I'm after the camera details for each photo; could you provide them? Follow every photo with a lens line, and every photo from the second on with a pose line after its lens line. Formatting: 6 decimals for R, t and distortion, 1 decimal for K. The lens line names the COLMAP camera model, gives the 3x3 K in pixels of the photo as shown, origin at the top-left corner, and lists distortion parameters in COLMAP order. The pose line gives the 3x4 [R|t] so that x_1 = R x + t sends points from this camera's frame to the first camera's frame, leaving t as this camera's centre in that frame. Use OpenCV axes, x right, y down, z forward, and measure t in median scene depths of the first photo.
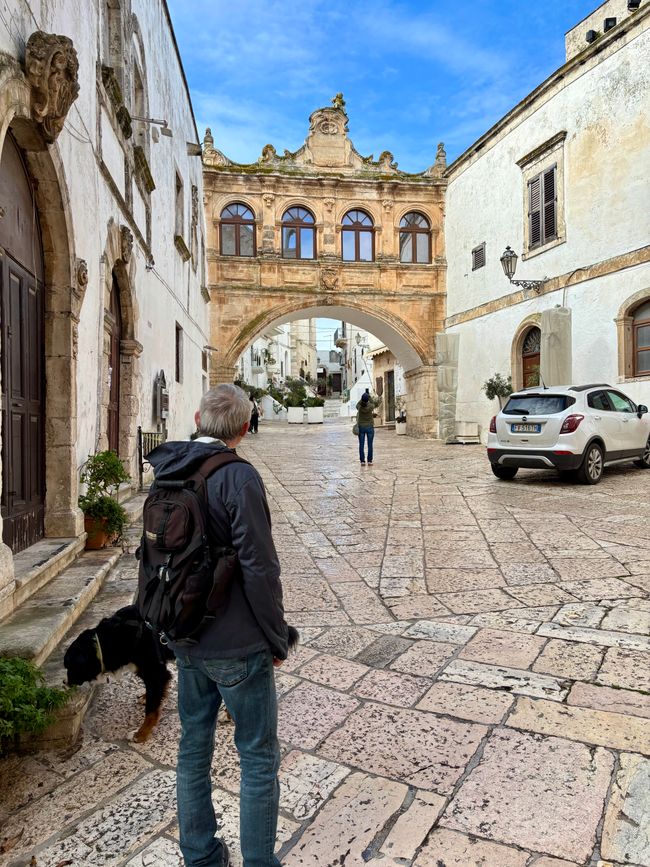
lens RADIAL K [[643.8, 0, 322.3], [0, 643.8, 439.4], [0, 0, 1]] dist [0.083918, -0.097230]
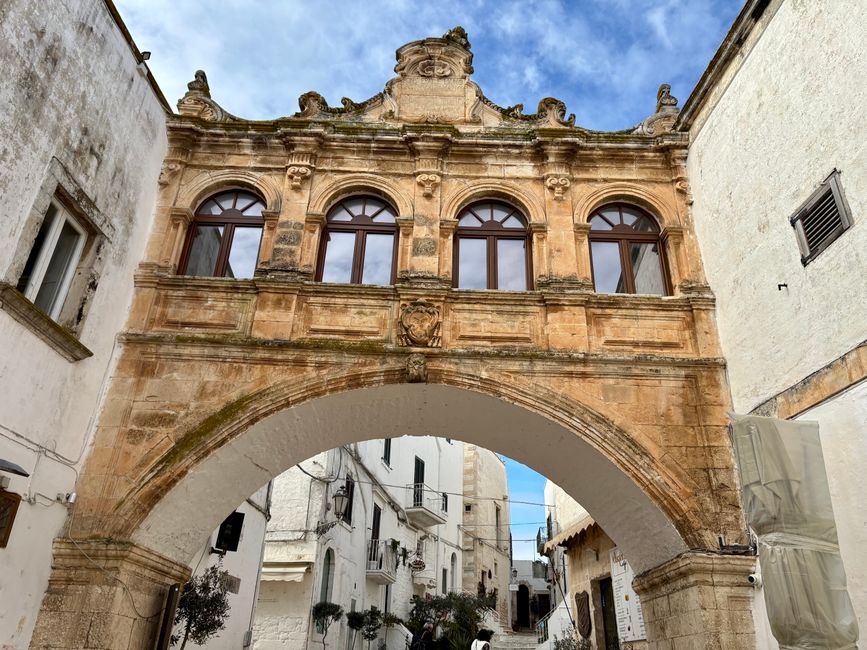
lens RADIAL K [[643.8, 0, 435.0], [0, 643.8, 334.9], [0, 0, 1]] dist [0.083918, -0.097230]
pose [[0.986757, -0.031805, -0.159054, 0.085531], [-0.045968, 0.885551, -0.462262, -0.051710], [0.155553, 0.463452, 0.872362, 0.643511]]
